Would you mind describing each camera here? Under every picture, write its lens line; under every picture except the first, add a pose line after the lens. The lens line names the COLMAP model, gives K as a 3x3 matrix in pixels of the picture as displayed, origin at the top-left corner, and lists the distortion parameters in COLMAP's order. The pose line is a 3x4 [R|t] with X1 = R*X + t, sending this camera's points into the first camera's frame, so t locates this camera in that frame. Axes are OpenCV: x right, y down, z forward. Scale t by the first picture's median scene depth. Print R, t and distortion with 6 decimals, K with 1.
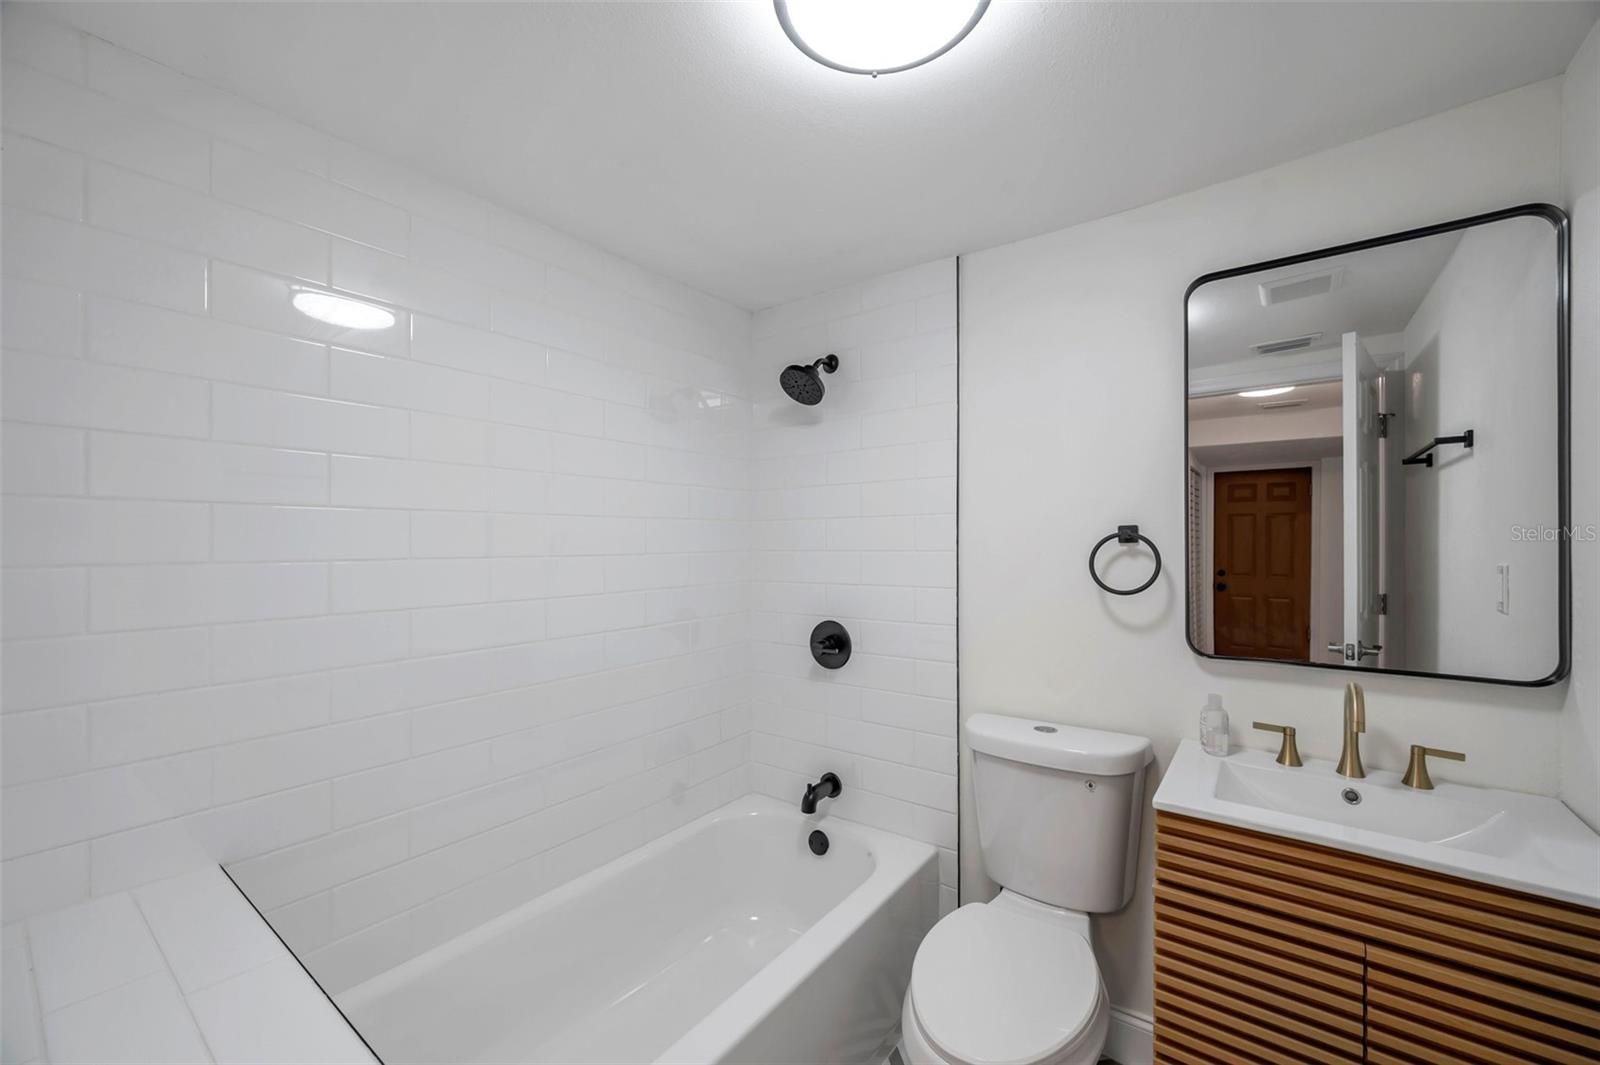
lens RADIAL K [[631.9, 0, 803.9], [0, 631.9, 539.5], [0, 0, 1]] dist [0.000068, 0.000174]
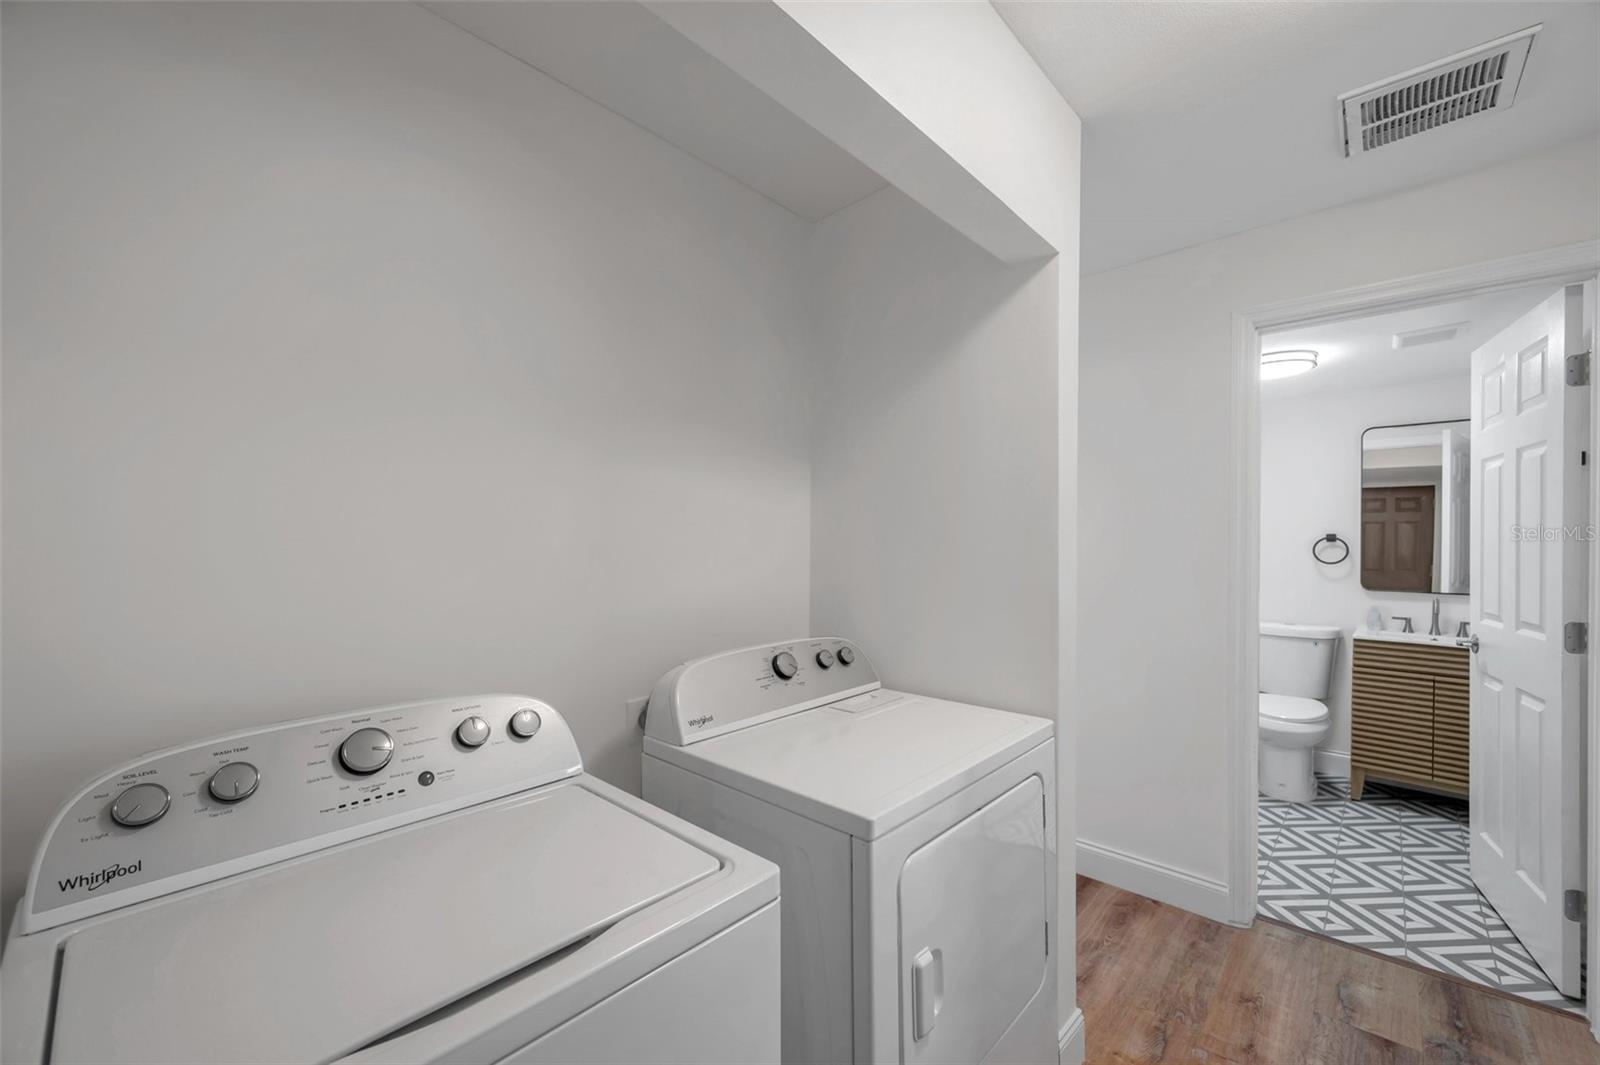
lens RADIAL K [[631.9, 0, 803.9], [0, 631.9, 539.5], [0, 0, 1]] dist [0.000068, 0.000174]
pose [[0.993140, 0.012870, -0.116219, -1.159017], [-0.012548, 0.999915, 0.003499, 0.013940], [0.116254, -0.002017, 0.993217, -1.546656]]
